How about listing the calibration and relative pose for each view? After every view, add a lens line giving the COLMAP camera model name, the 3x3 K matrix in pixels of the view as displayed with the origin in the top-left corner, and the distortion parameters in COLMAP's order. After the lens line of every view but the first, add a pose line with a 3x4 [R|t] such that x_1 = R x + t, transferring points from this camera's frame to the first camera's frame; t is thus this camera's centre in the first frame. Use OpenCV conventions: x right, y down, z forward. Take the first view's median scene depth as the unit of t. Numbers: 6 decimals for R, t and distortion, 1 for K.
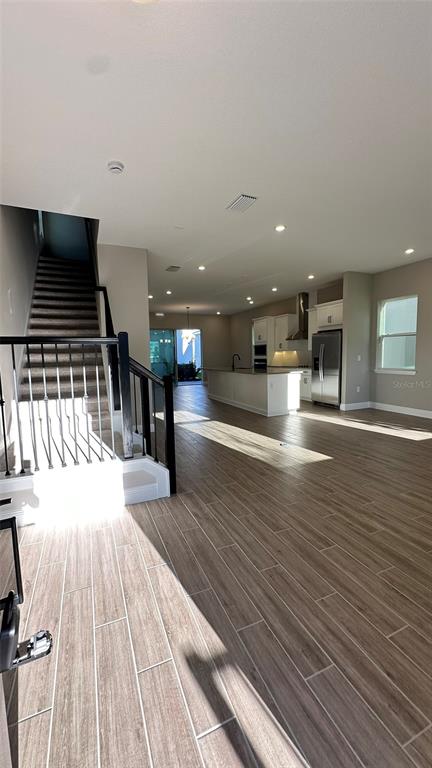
lens RADIAL K [[306.8, 0, 218.2], [0, 306.8, 384.4], [0, 0, 1]] dist [-0.000942, 0.000086]
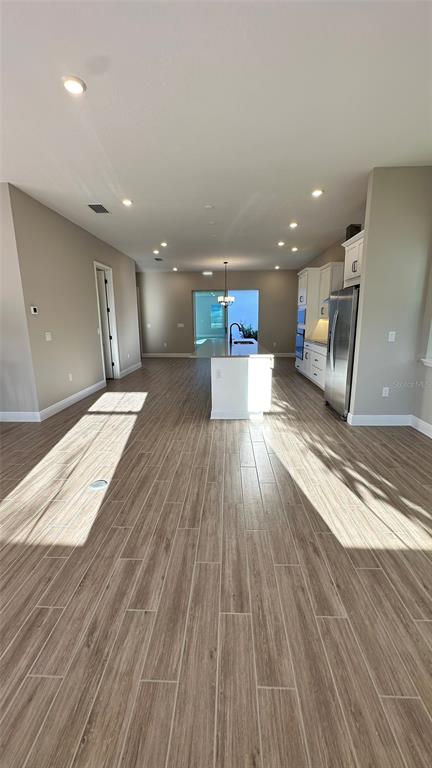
lens RADIAL K [[306.8, 0, 215.7], [0, 306.8, 384.3], [0, 0, 1]] dist [-0.000942, 0.000086]
pose [[0.899324, 0.101156, -0.425423, 0.575460], [-0.048900, 0.990038, 0.132036, -0.079943], [0.434541, -0.097939, 0.895311, 0.497725]]
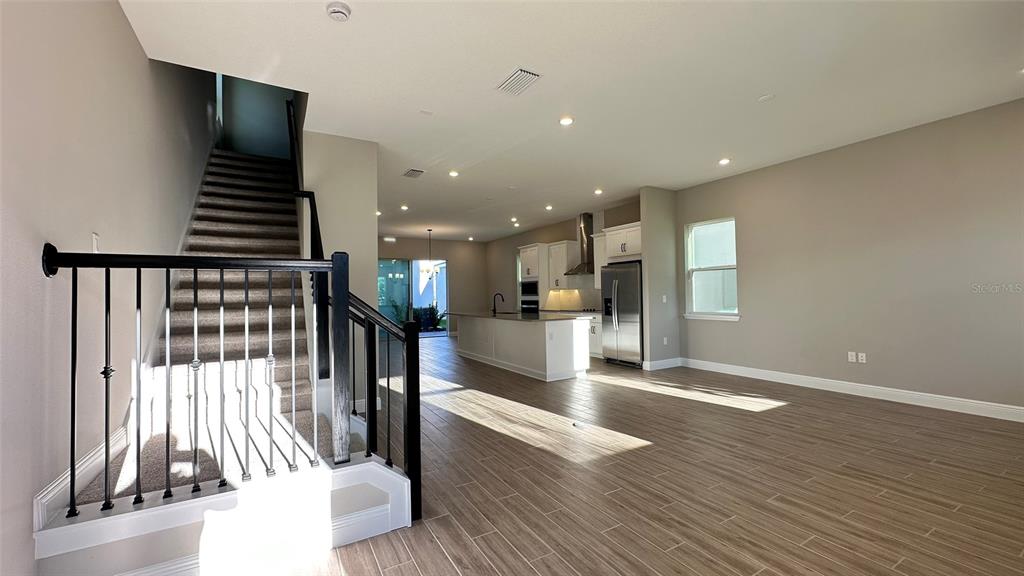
lens RADIAL K [[409.0, 0, 513.6], [0, 409.0, 288.1], [0, 0, 1]] dist [-0.000942, 0.000086]
pose [[0.993220, 0.004617, 0.116161, -0.029999], [0.008845, 0.993314, -0.115104, -0.000391], [-0.115915, 0.115351, 0.986538, 0.077546]]
